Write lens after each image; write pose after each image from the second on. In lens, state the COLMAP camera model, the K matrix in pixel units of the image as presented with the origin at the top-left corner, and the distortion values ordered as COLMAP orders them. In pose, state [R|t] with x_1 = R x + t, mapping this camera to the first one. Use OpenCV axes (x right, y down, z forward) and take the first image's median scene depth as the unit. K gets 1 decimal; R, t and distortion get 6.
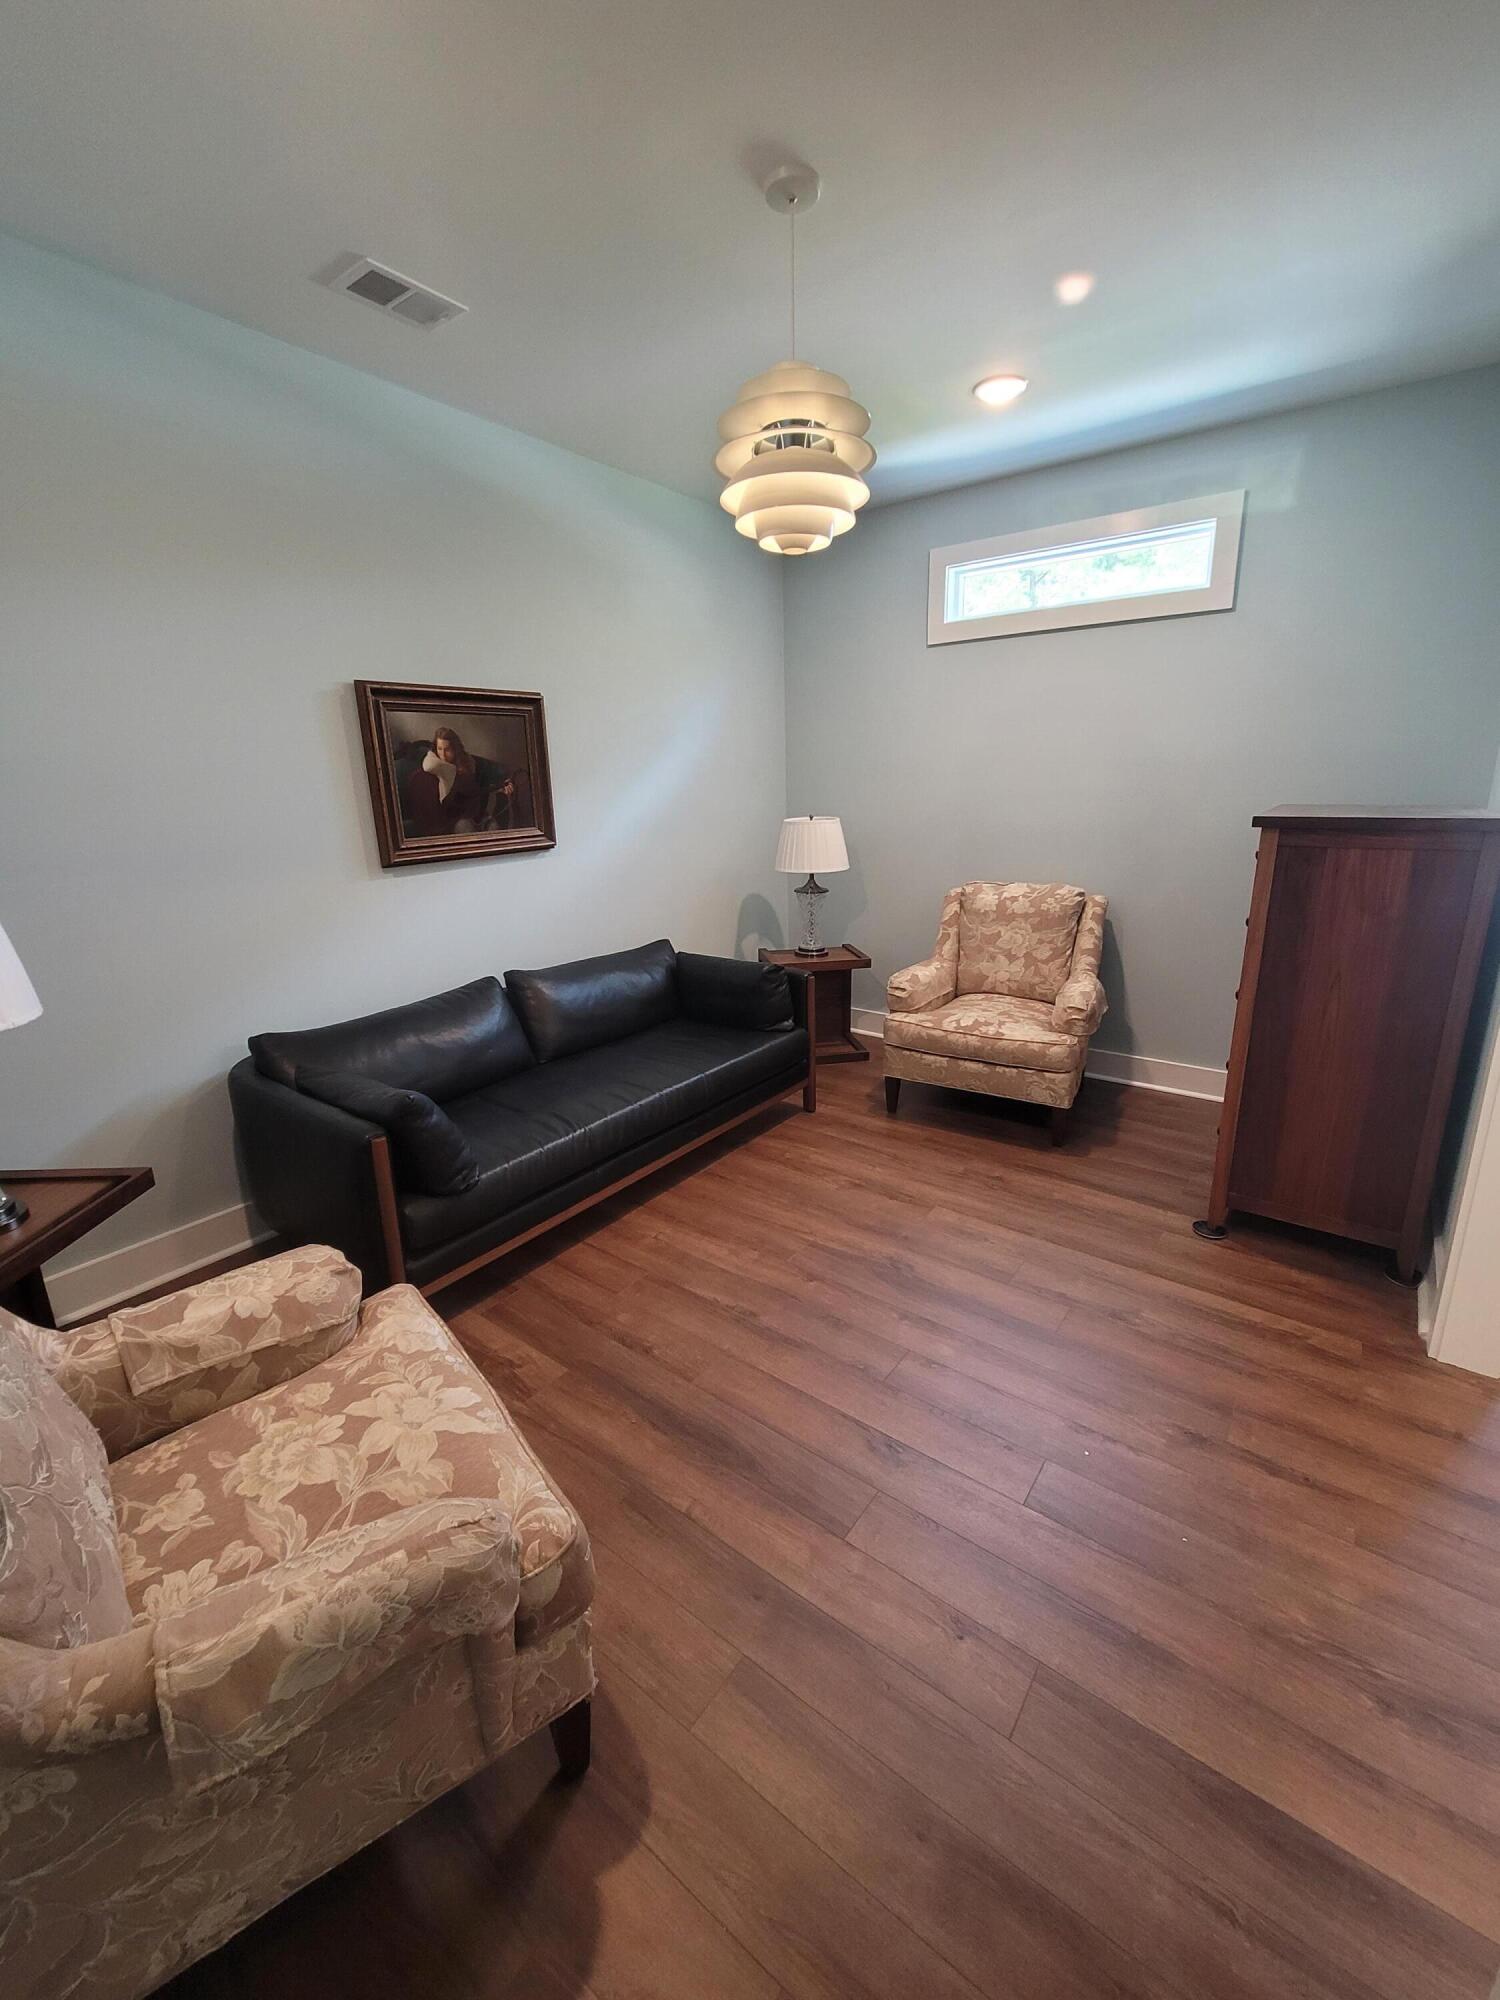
lens RADIAL K [[818.2, 0, 755.2], [0, 818.2, 994.3], [0, 0, 1]] dist [0.002391, 0.000528]
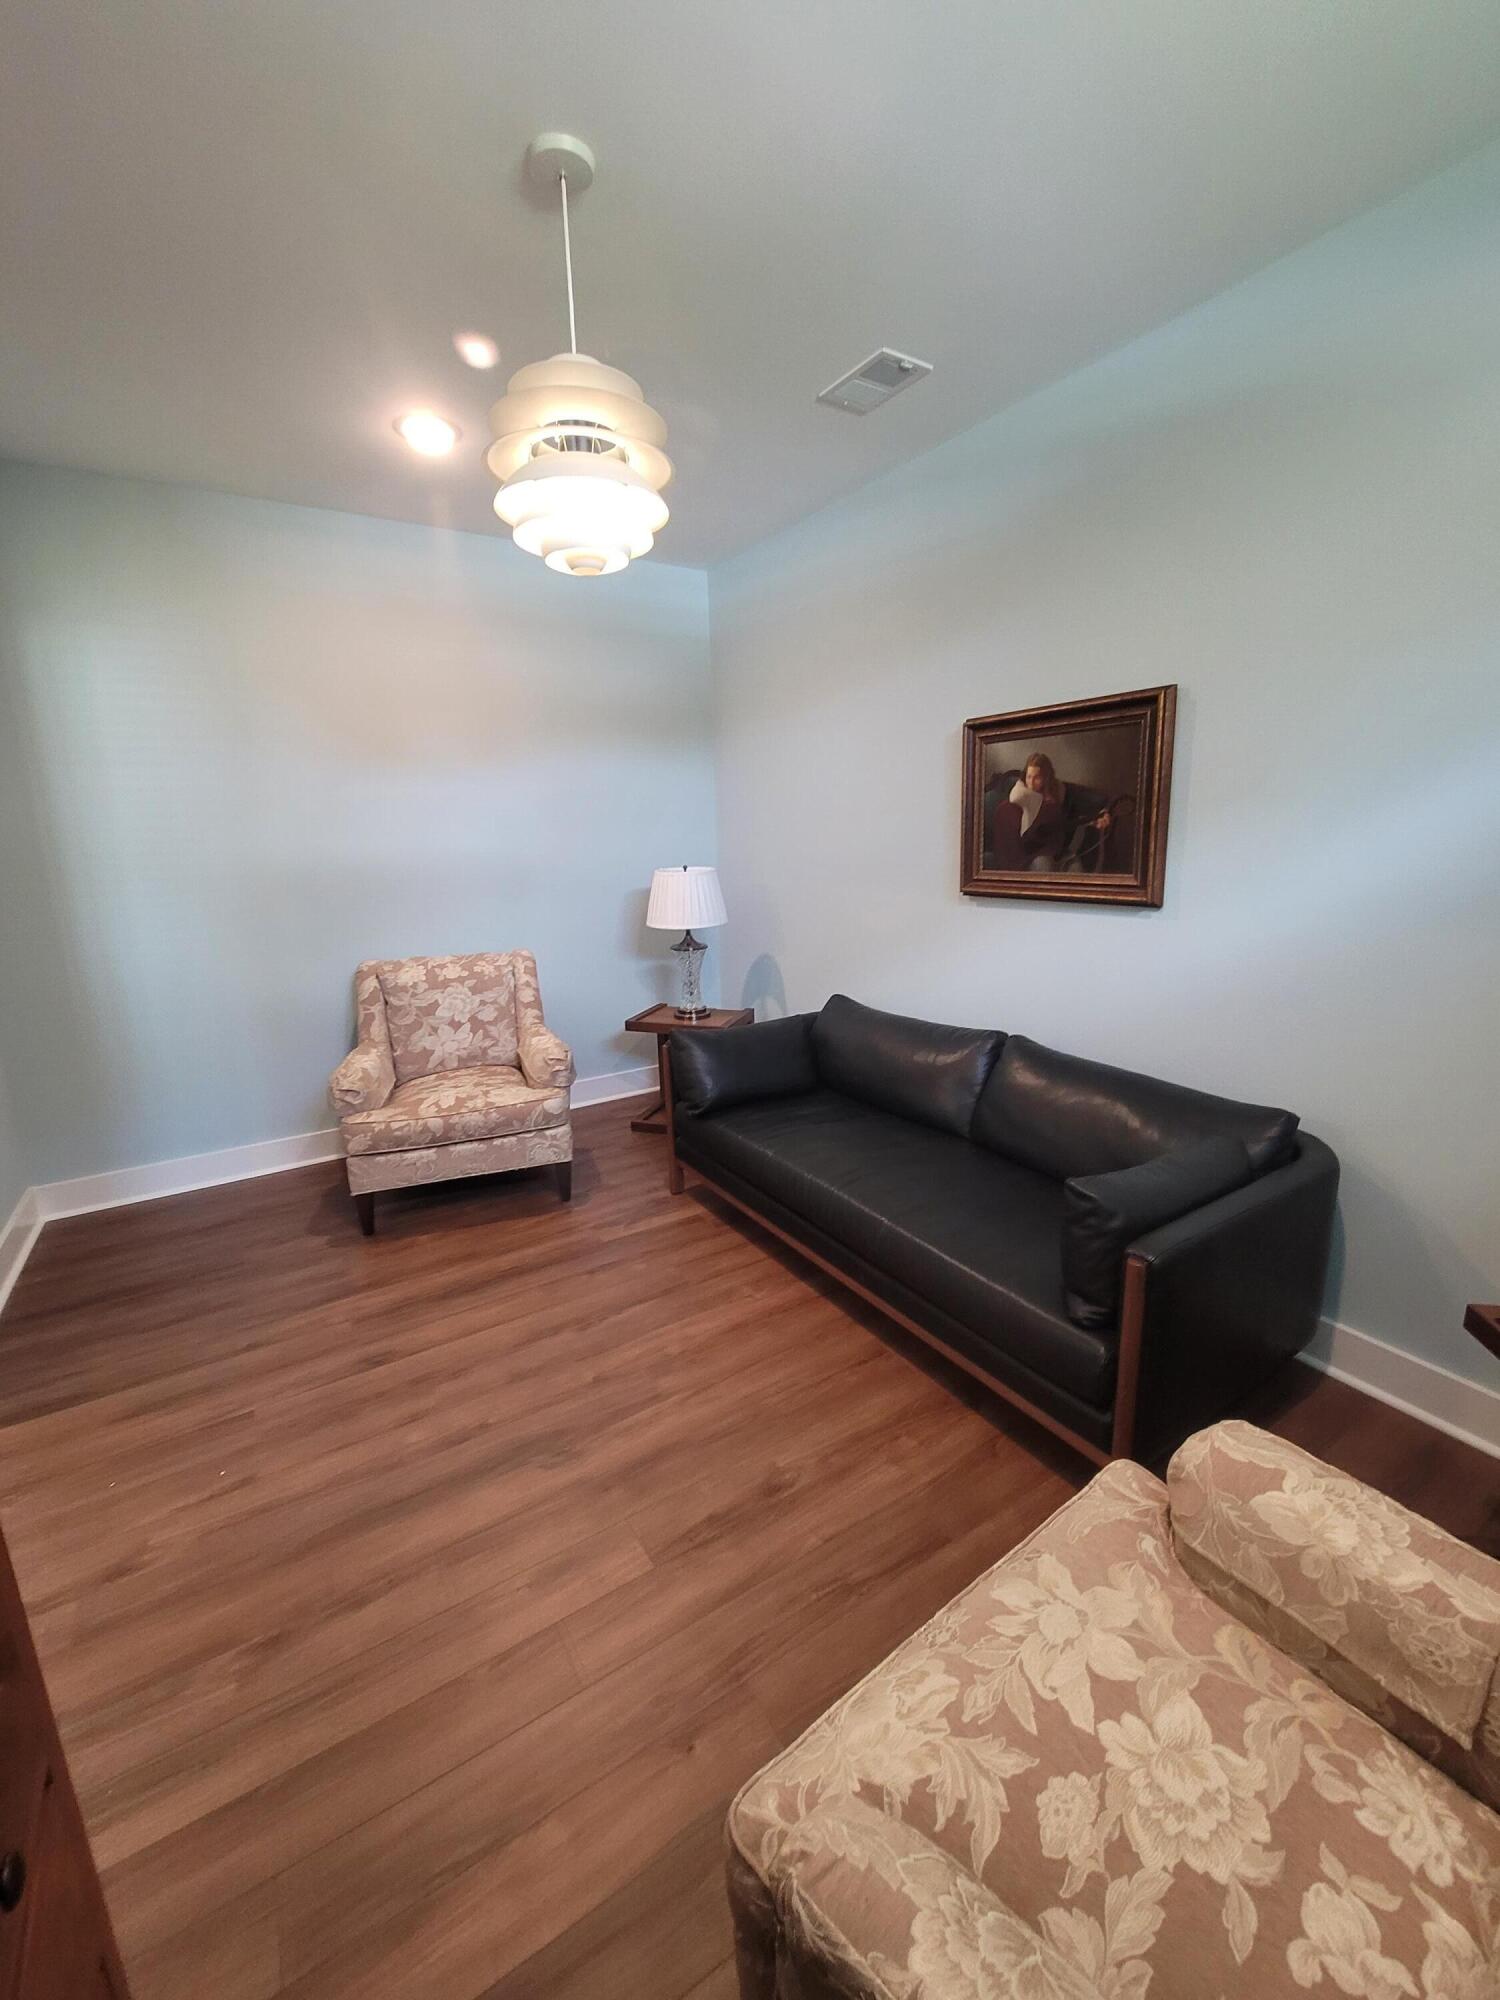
lens RADIAL K [[786.0, 0, 750.0], [0, 786.0, 1000.0], [0, 0, 1]] dist [0.000210, -0.000031]
pose [[-0.342610, 0.218606, -0.913690, 0.577043], [-0.220726, 0.926598, 0.304461, -0.269893], [0.913180, 0.305986, -0.269210, 1.034119]]
